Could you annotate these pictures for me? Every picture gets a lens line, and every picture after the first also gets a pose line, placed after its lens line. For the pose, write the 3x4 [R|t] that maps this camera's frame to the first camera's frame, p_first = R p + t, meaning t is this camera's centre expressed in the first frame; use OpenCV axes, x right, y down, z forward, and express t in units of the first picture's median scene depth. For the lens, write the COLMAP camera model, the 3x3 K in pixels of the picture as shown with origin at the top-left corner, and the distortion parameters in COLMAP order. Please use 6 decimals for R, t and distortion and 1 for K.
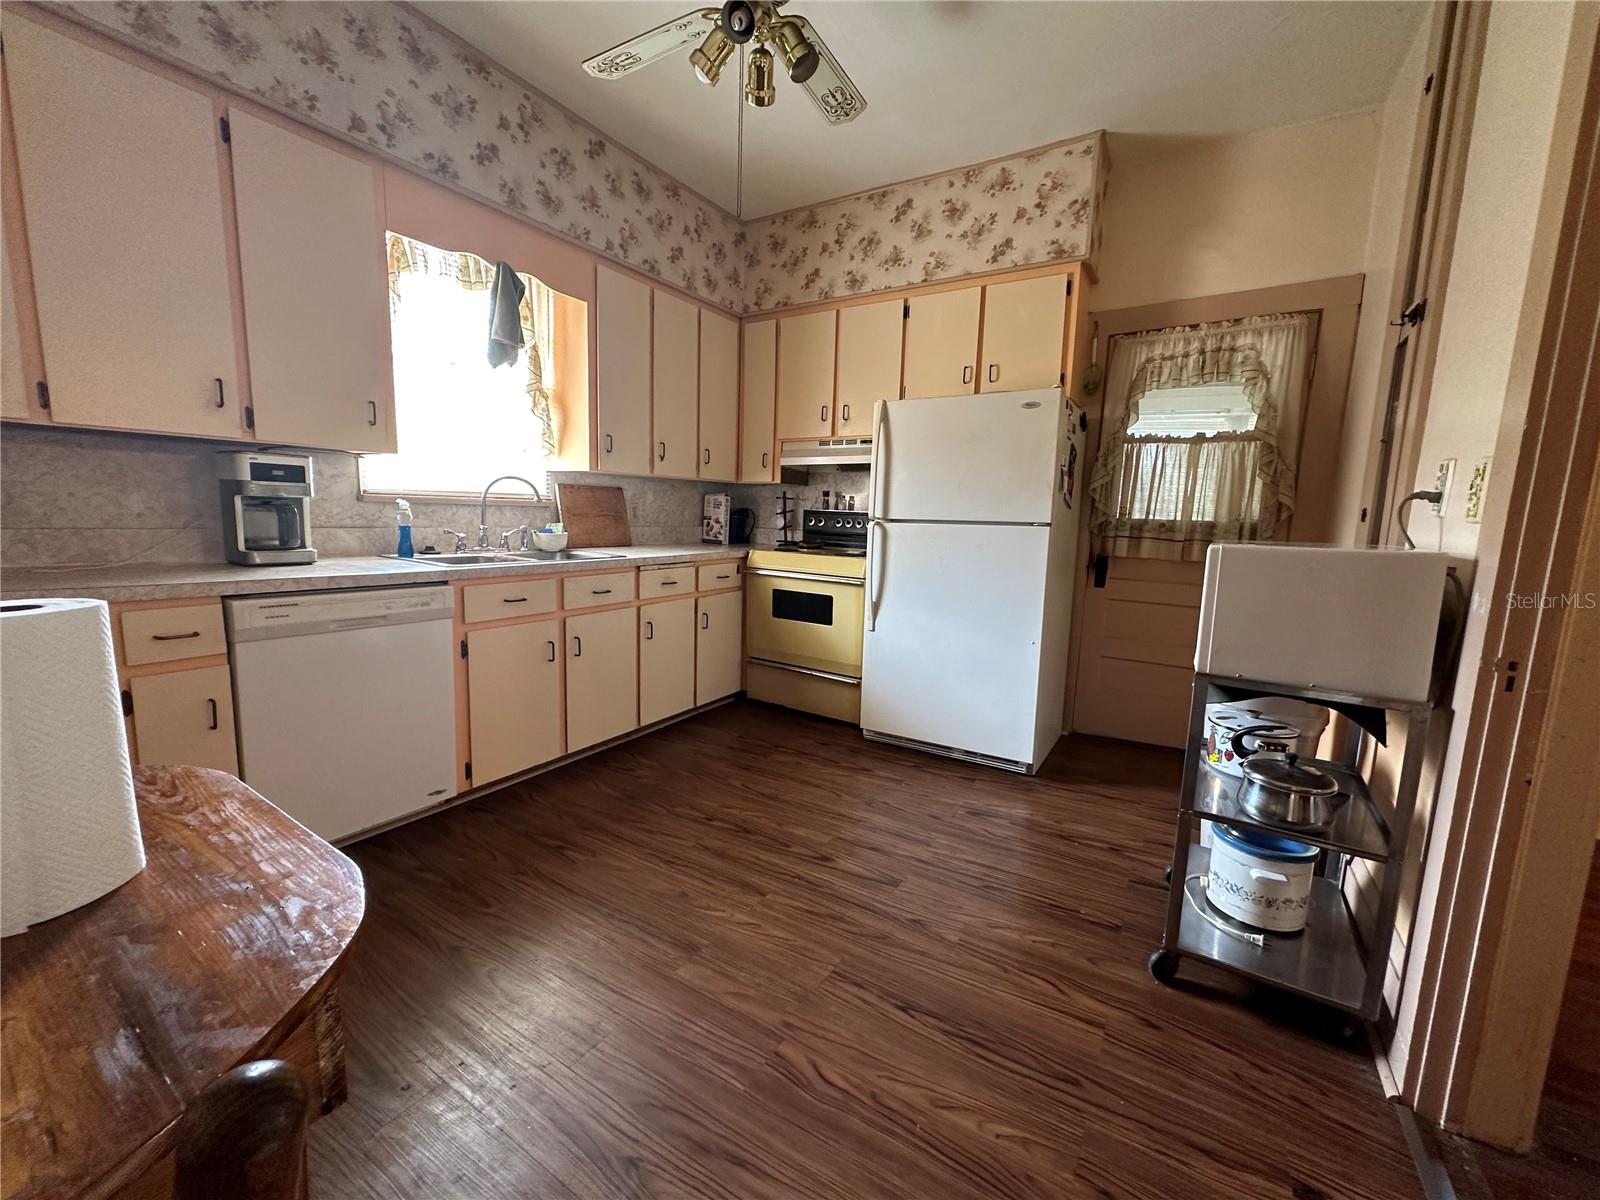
lens RADIAL K [[639.0, 0, 804.7], [0, 639.0, 600.3], [0, 0, 1]] dist [-0.003221, 0.001171]
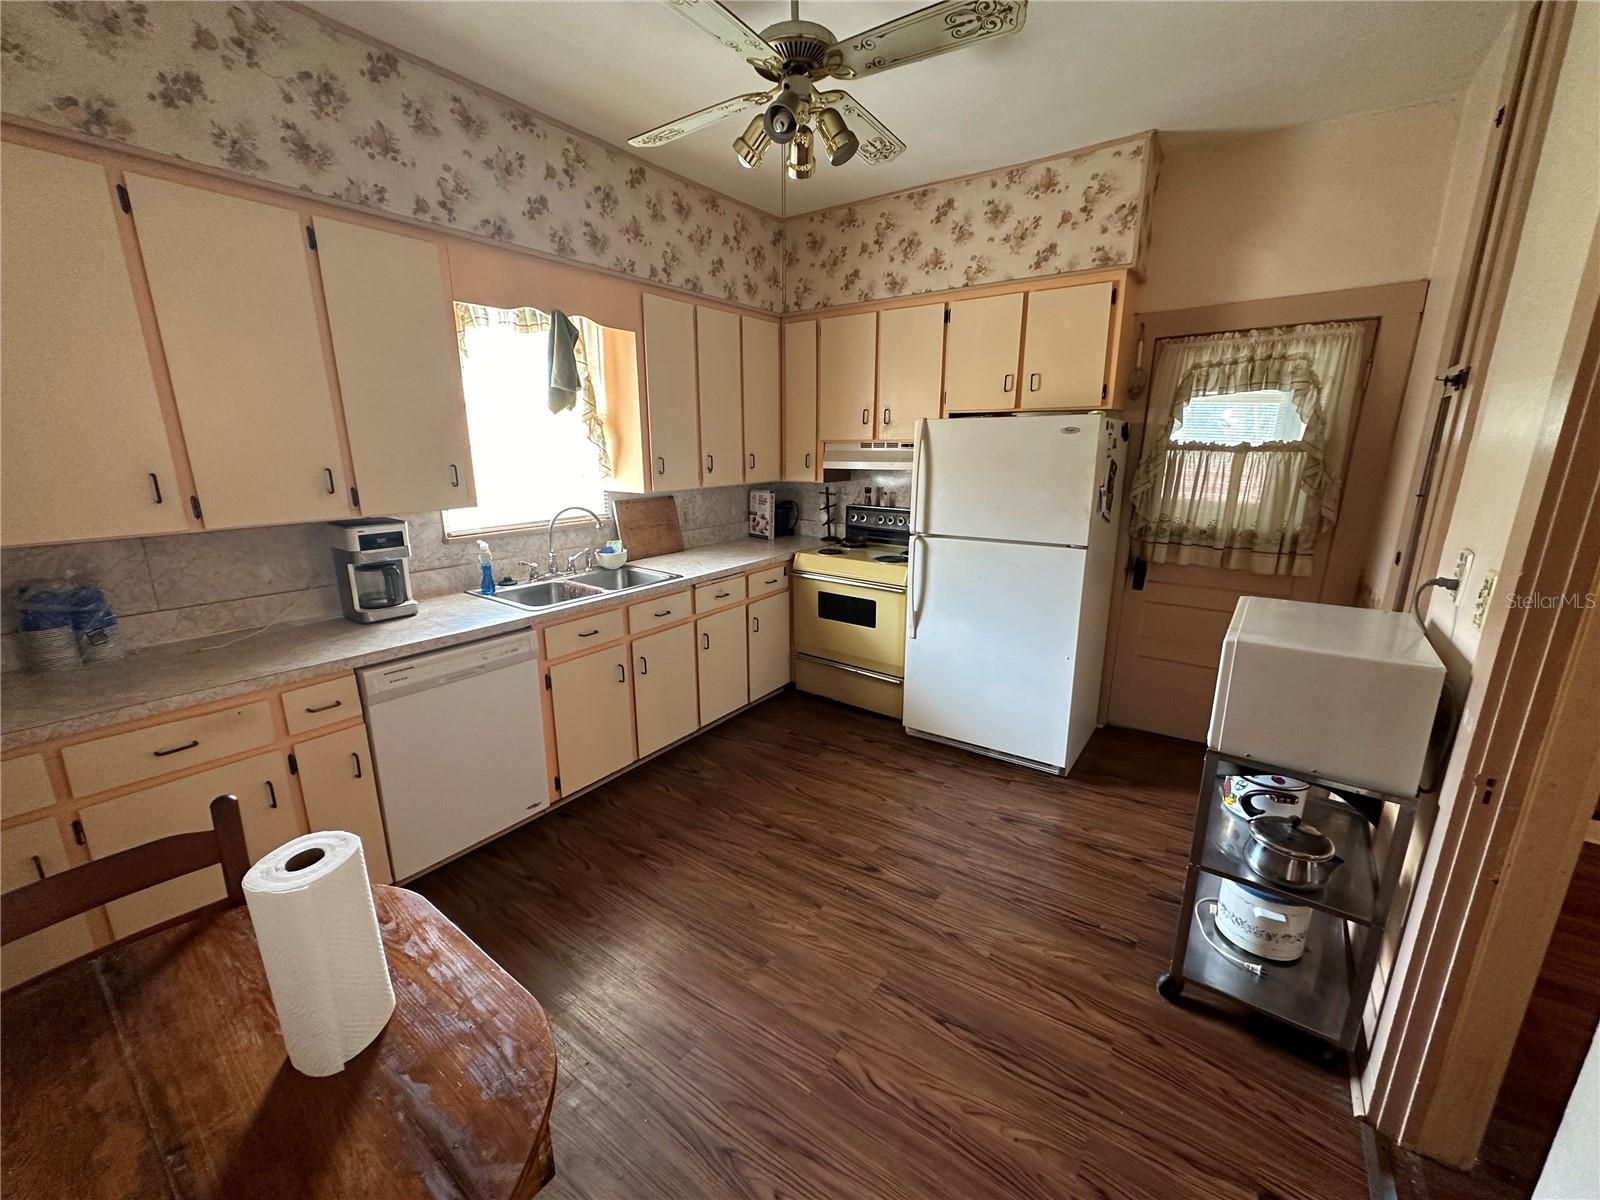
lens RADIAL K [[639.0, 0, 804.9], [0, 639.0, 601.5], [0, 0, 1]] dist [-0.003221, 0.001171]
pose [[0.997760, -0.014751, -0.065247, -0.006045], [0.021599, 0.994182, 0.105523, -0.183407], [0.063311, -0.106696, 0.992274, -0.077998]]
